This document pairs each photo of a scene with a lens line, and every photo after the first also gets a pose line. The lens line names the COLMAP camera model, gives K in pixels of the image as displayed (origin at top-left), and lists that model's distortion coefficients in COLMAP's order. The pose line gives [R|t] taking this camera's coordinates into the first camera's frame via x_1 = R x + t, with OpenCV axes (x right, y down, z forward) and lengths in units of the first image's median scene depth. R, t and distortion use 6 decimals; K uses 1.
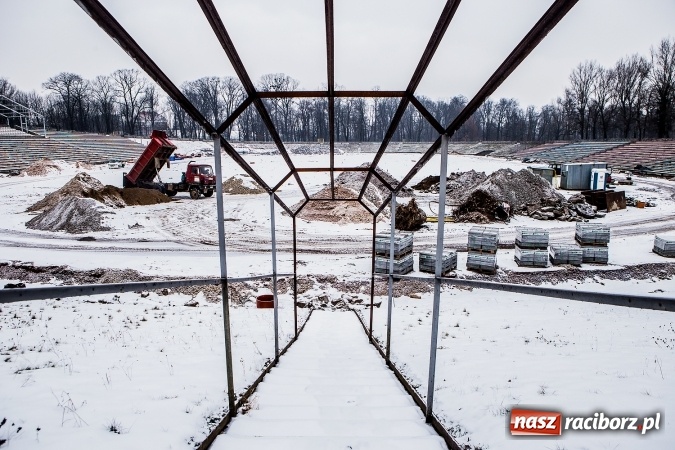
lens RADIAL K [[464.1, 0, 337.5], [0, 464.1, 225.0], [0, 0, 1]] dist [-0.108376, 0.077379]
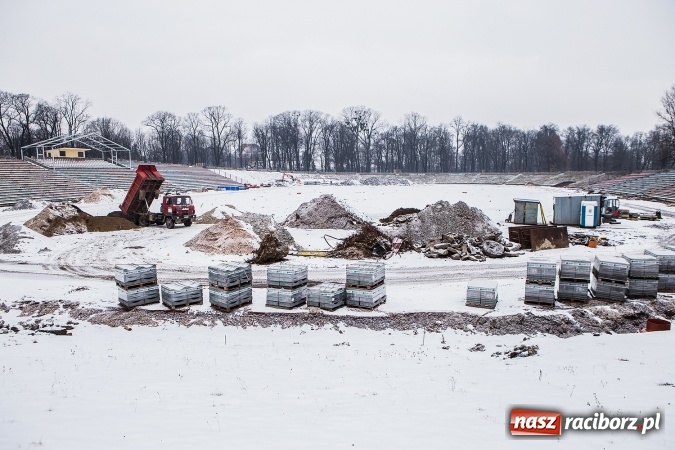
lens RADIAL K [[464.1, 0, 337.5], [0, 464.1, 225.0], [0, 0, 1]] dist [-0.108376, 0.077379]
pose [[0.977403, 0.018443, -0.210580, 0.359881], [-0.032115, 0.997579, -0.061690, -0.010387], [0.208933, 0.067058, 0.975628, 0.047452]]
